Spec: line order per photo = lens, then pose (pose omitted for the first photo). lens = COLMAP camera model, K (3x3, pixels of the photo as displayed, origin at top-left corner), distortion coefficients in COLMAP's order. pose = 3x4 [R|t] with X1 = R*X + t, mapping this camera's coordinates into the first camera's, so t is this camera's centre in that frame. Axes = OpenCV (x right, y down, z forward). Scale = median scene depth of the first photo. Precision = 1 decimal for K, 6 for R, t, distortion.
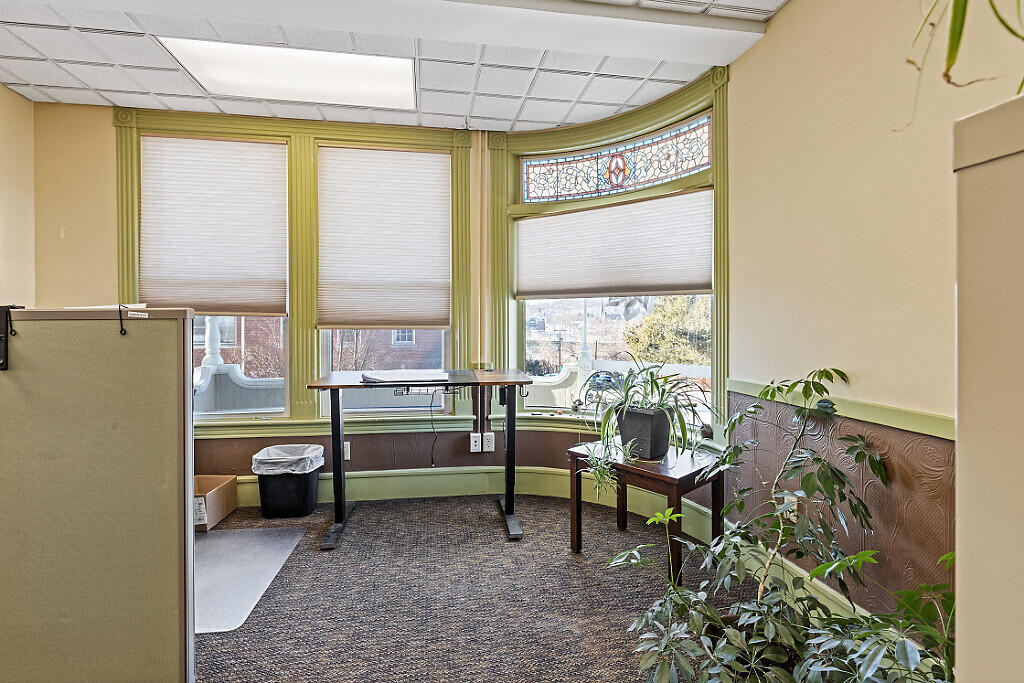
lens RADIAL K [[482.5, 0, 507.0], [0, 482.5, 314.1], [0, 0, 1]] dist [0.001744, -0.000111]
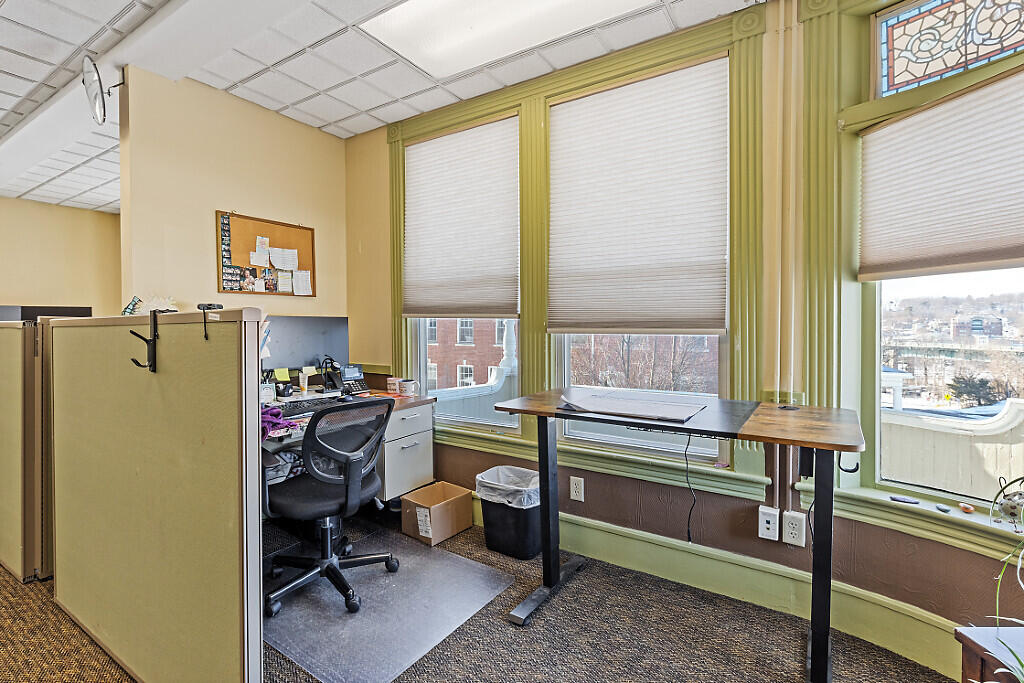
lens RADIAL K [[471.7, 0, 511.0], [0, 471.7, 330.5], [0, 0, 1]] dist [0.000259, -0.001161]
pose [[0.738727, 0.004662, -0.673989, 0.093667], [0.016168, 0.999566, 0.024635, 0.006595], [0.673811, -0.029095, 0.738331, 0.361524]]
